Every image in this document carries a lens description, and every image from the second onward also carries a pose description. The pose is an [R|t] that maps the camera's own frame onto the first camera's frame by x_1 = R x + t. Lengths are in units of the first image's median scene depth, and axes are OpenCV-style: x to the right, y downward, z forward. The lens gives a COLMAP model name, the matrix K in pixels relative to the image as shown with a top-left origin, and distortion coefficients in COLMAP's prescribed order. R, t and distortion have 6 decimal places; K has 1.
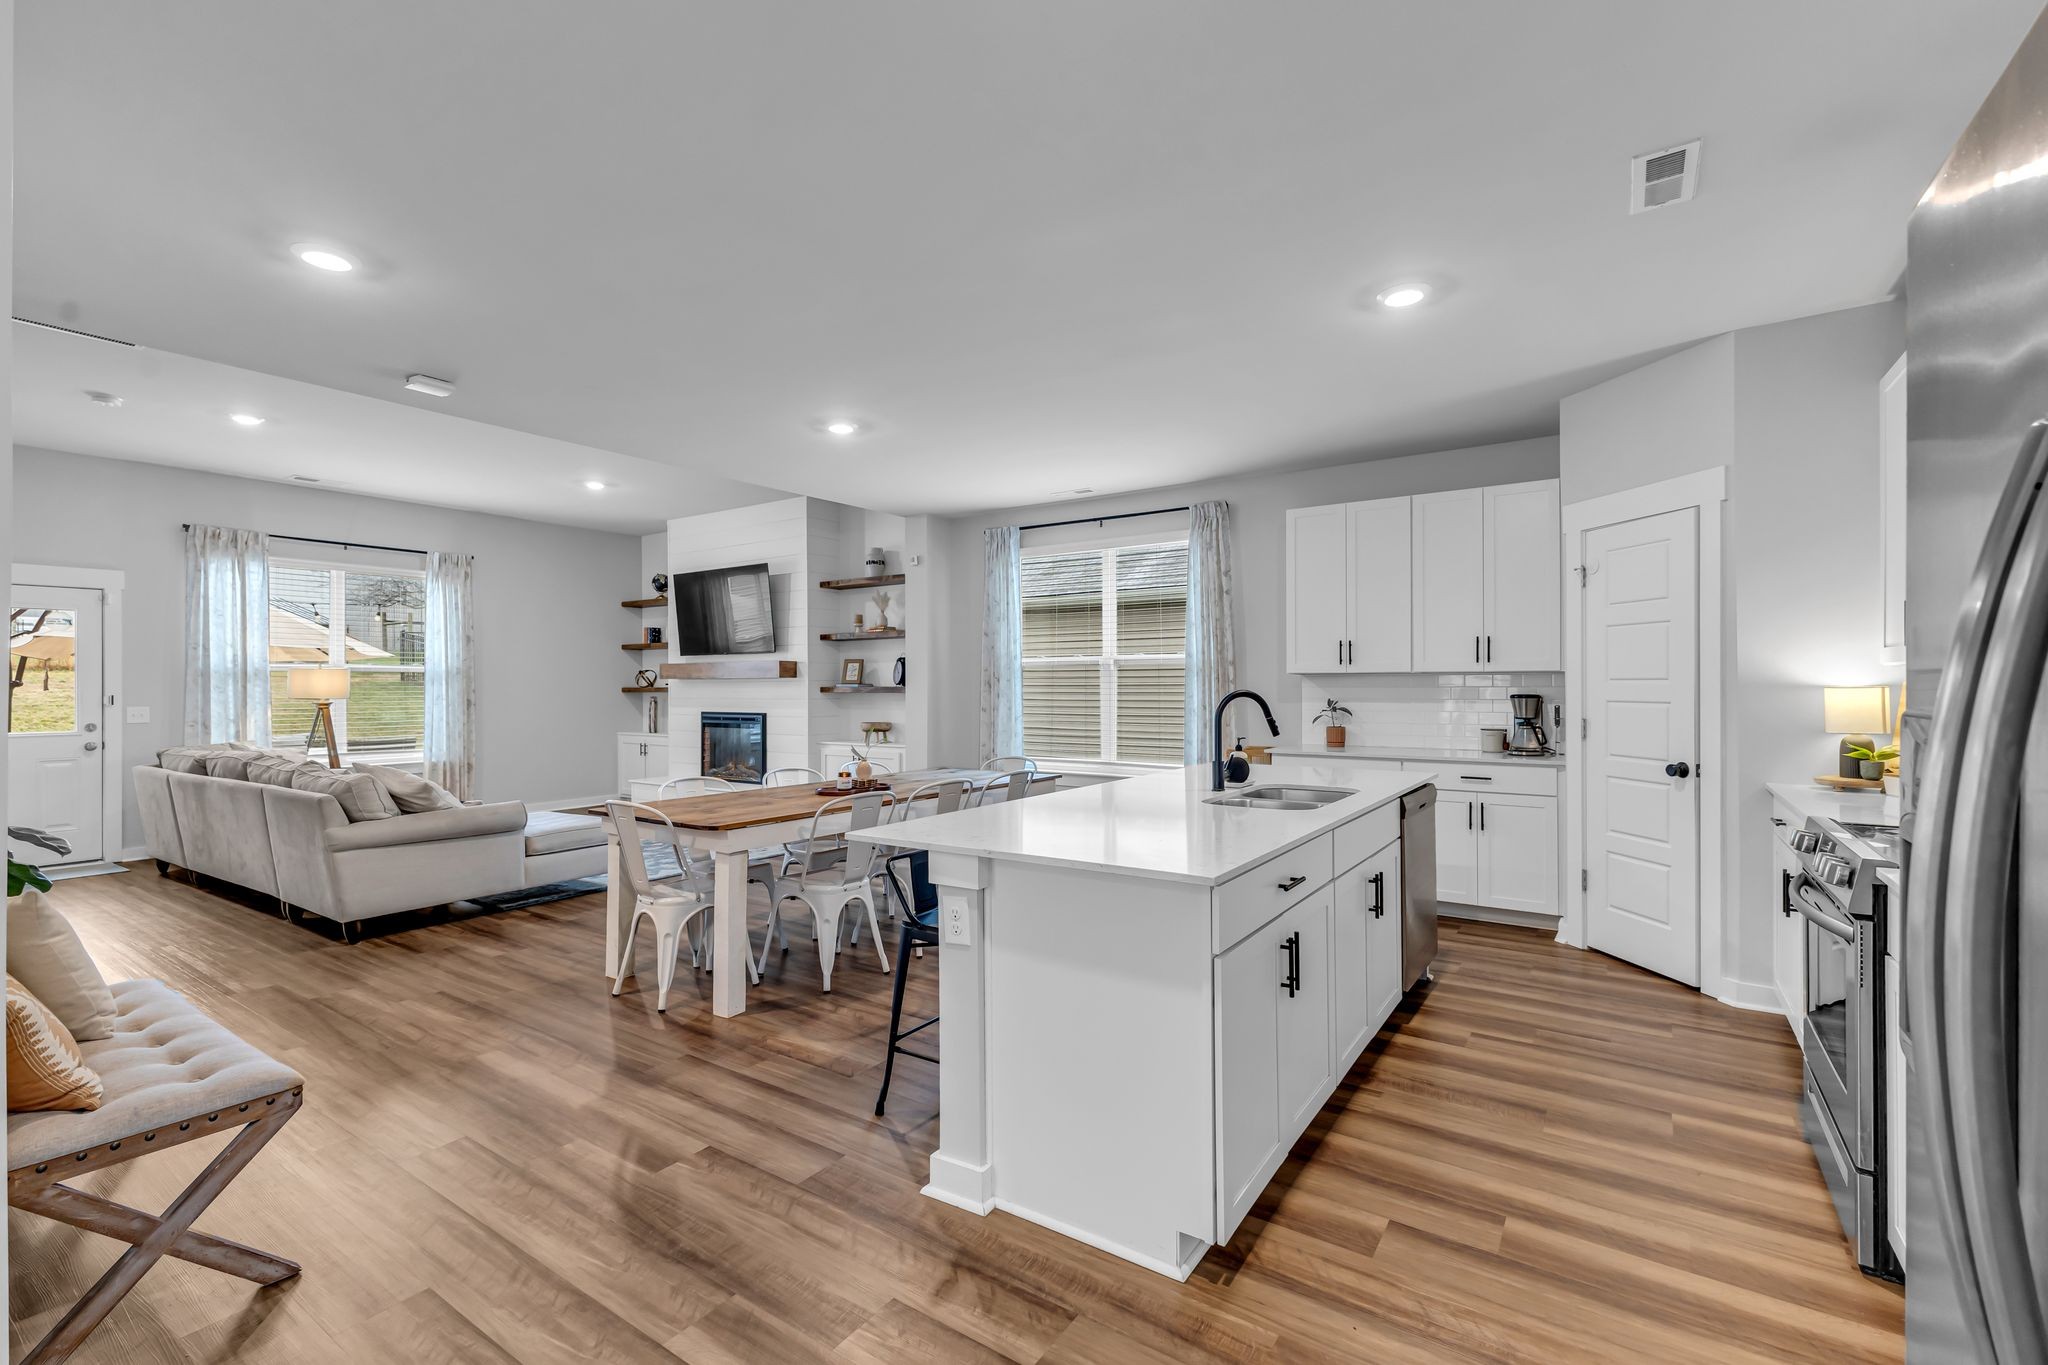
lens RADIAL K [[890.9, 0, 1016.4], [0, 890.9, 687.3], [0, 0, 1]] dist [0.002769, 0.000161]
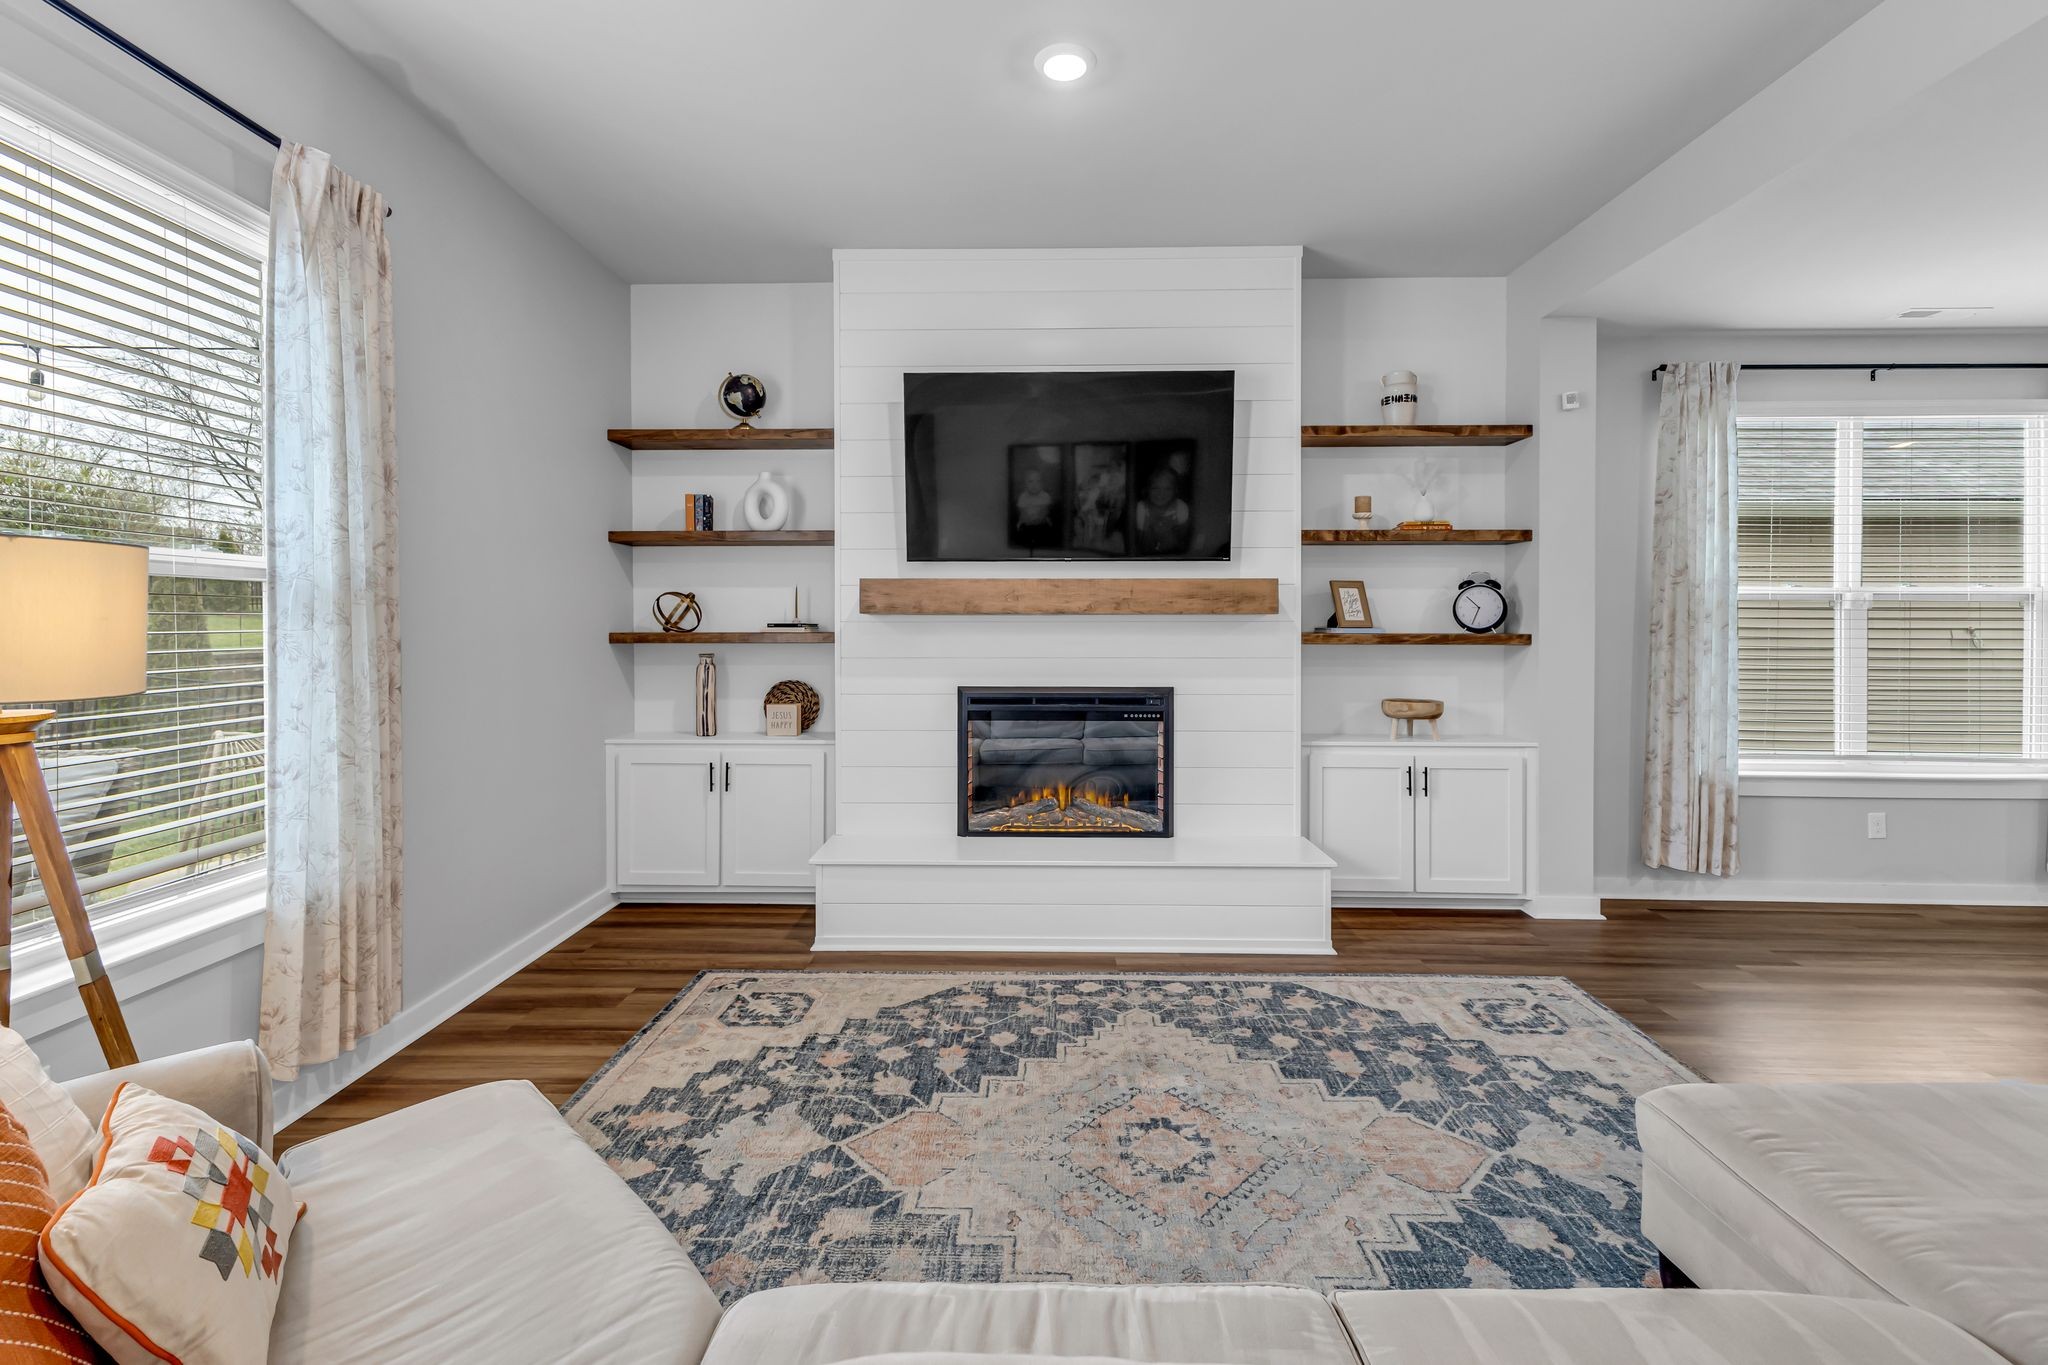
lens RADIAL K [[890.9, 0, 1020.3], [0, 890.9, 689.4], [0, 0, 1]] dist [0.002769, 0.000161]
pose [[0.833530, -0.037346, 0.551211, -0.646962], [-0.002553, 0.997442, 0.071440, -0.004520], [-0.552469, -0.060954, 0.831302, 0.670602]]
